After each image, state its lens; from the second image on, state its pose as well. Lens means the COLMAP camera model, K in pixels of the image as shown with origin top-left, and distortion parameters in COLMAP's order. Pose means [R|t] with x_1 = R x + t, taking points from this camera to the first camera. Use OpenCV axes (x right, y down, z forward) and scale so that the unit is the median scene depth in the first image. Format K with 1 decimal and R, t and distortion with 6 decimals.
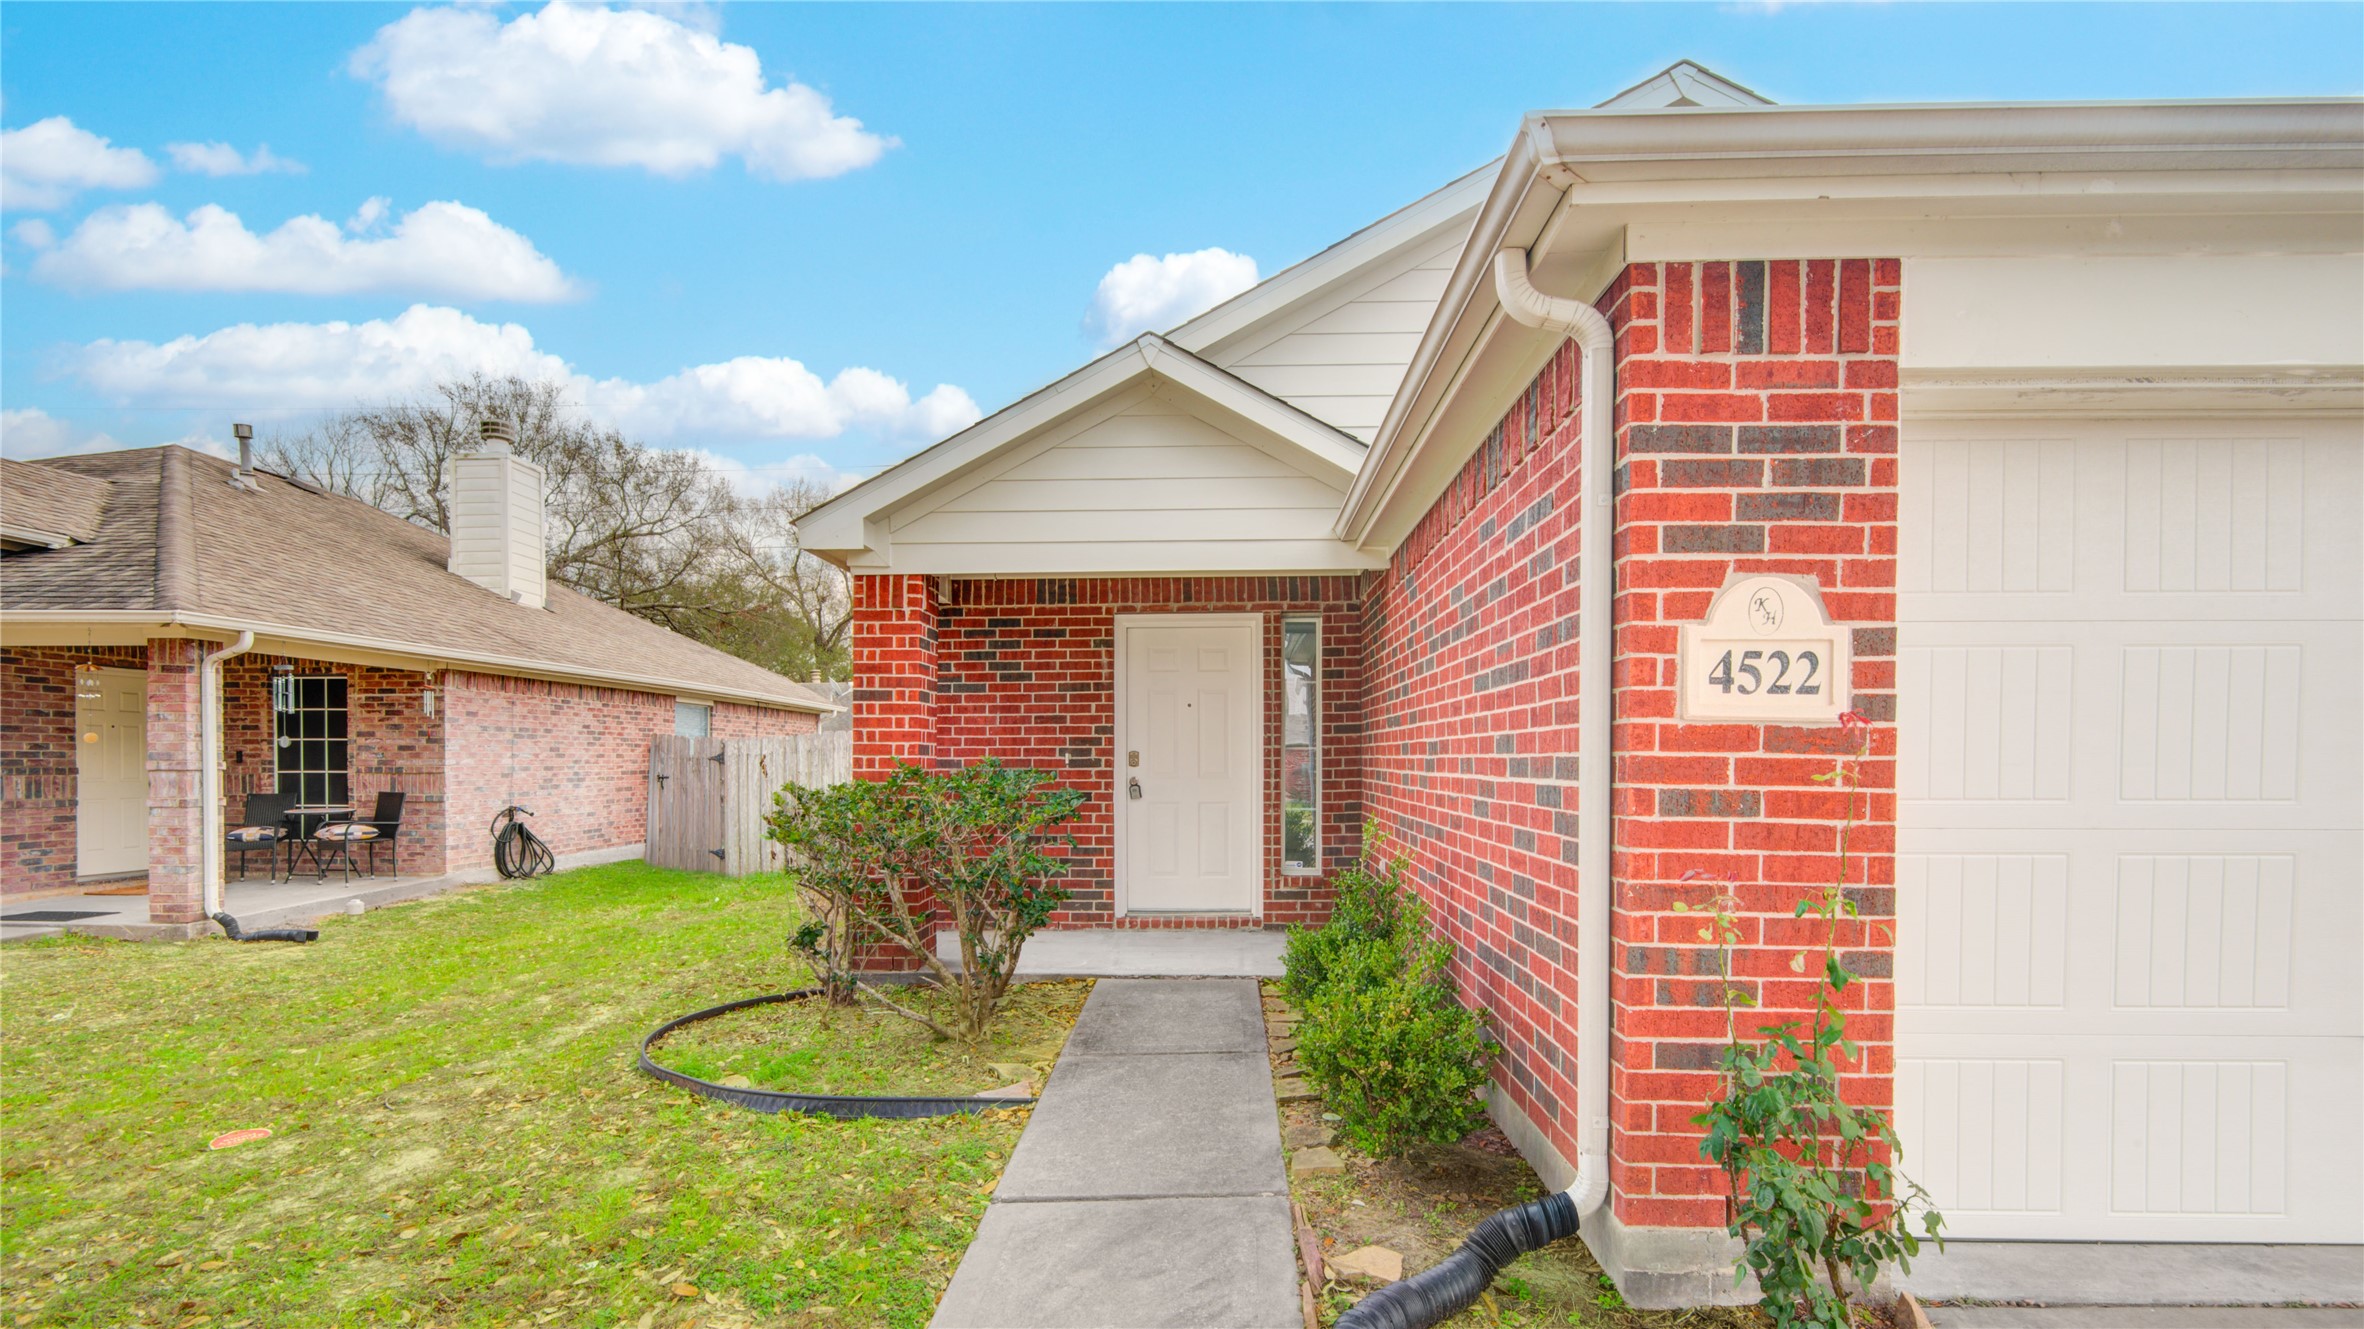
lens RADIAL K [[1084.6, 0, 1169.7], [0, 1084.6, 781.1], [0, 0, 1]] dist [0.002165, -0.006873]
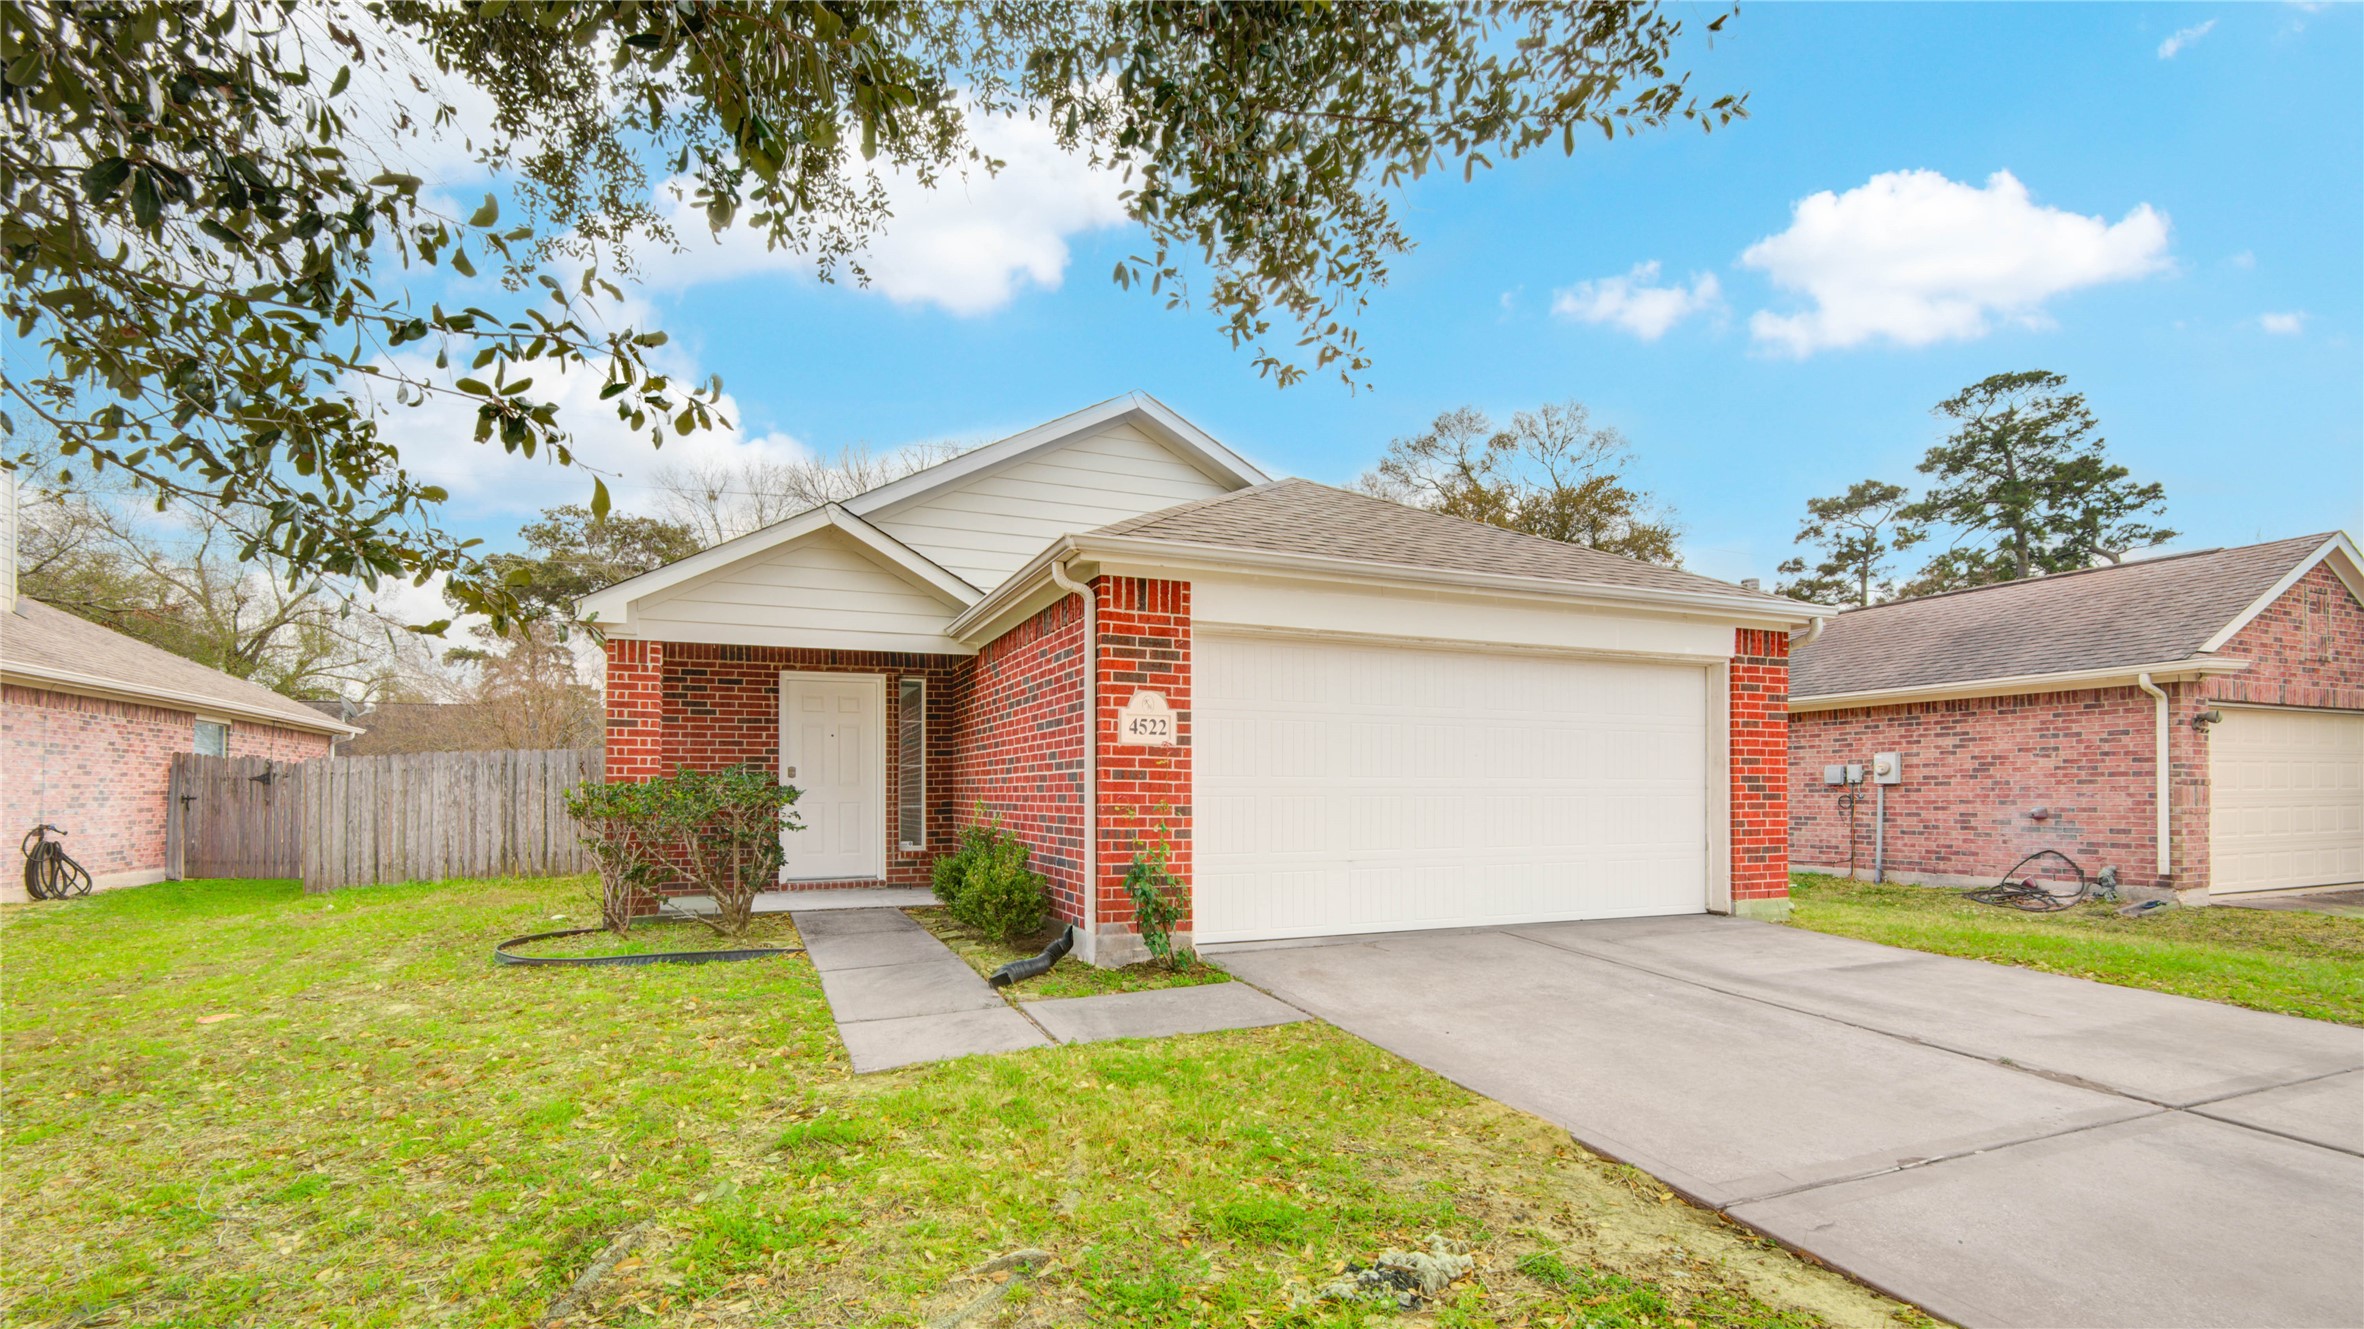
lens RADIAL K [[1090.4, 0, 1188.5], [0, 1090.4, 778.2], [0, 0, 1]] dist [-0.004966, -0.001071]
pose [[0.900401, 0.005958, 0.435019, -0.226187], [0.009865, 0.999370, -0.034107, 0.050549], [-0.434948, 0.035001, 0.899775, -0.617689]]
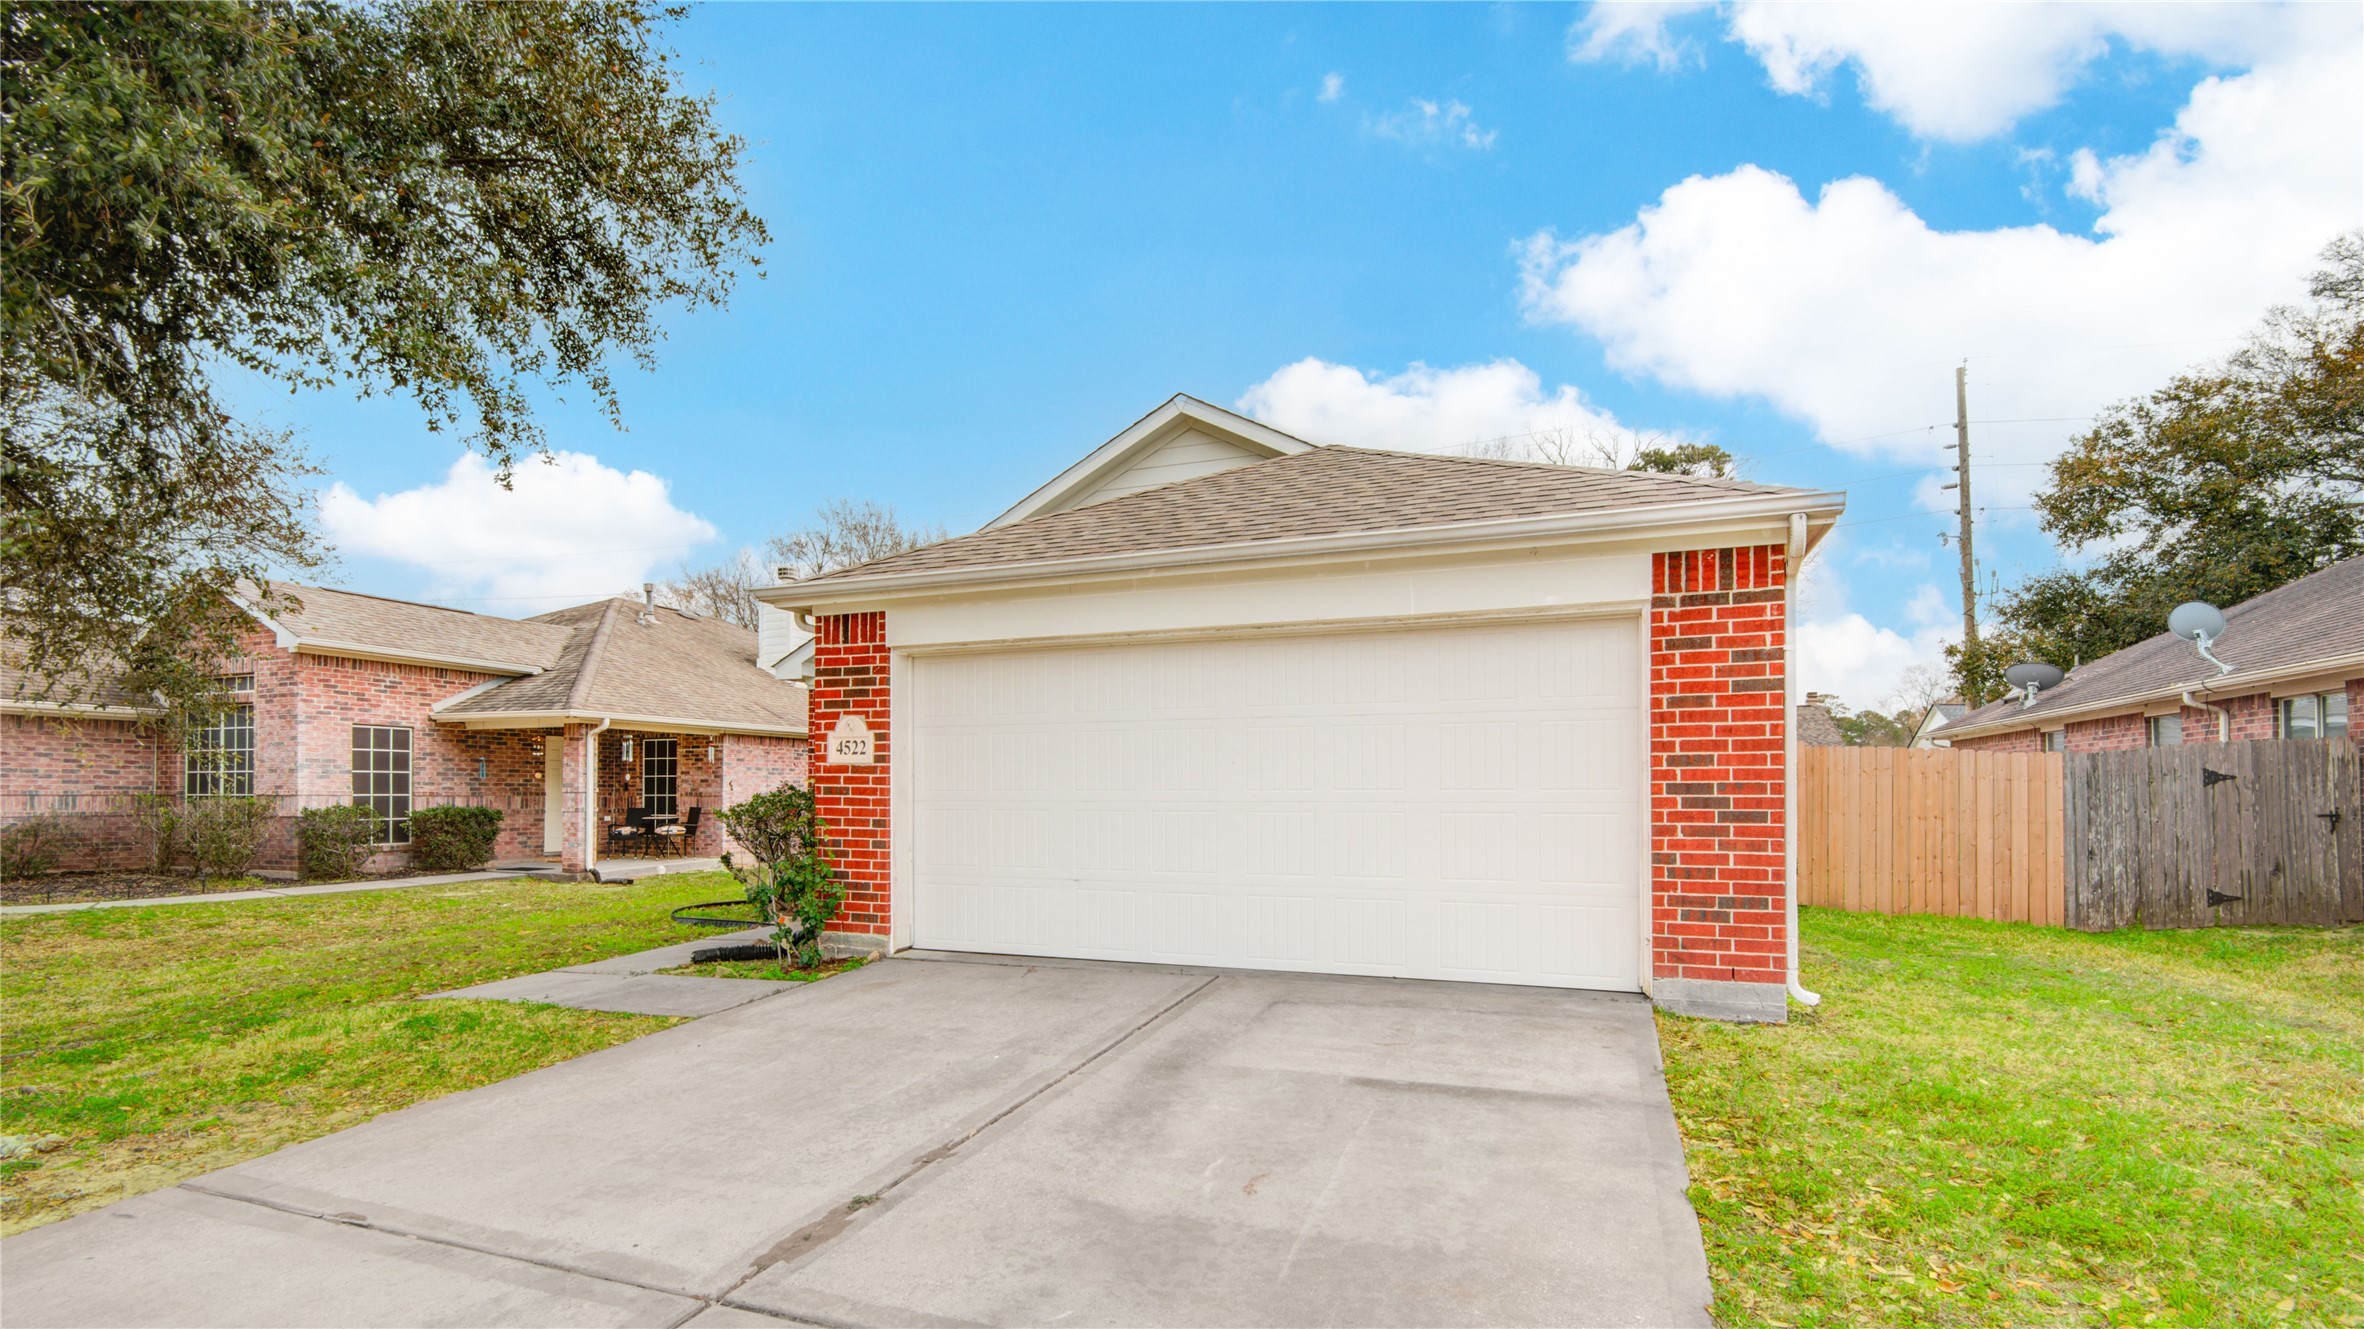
lens RADIAL K [[1084.6, 0, 1169.7], [0, 1084.6, 781.1], [0, 0, 1]] dist [0.002165, -0.006873]
pose [[0.944860, -0.004896, -0.327437, 0.973864], [-0.005804, 0.999481, -0.031693, 0.034617], [0.327422, 0.031846, 0.944341, -0.642319]]
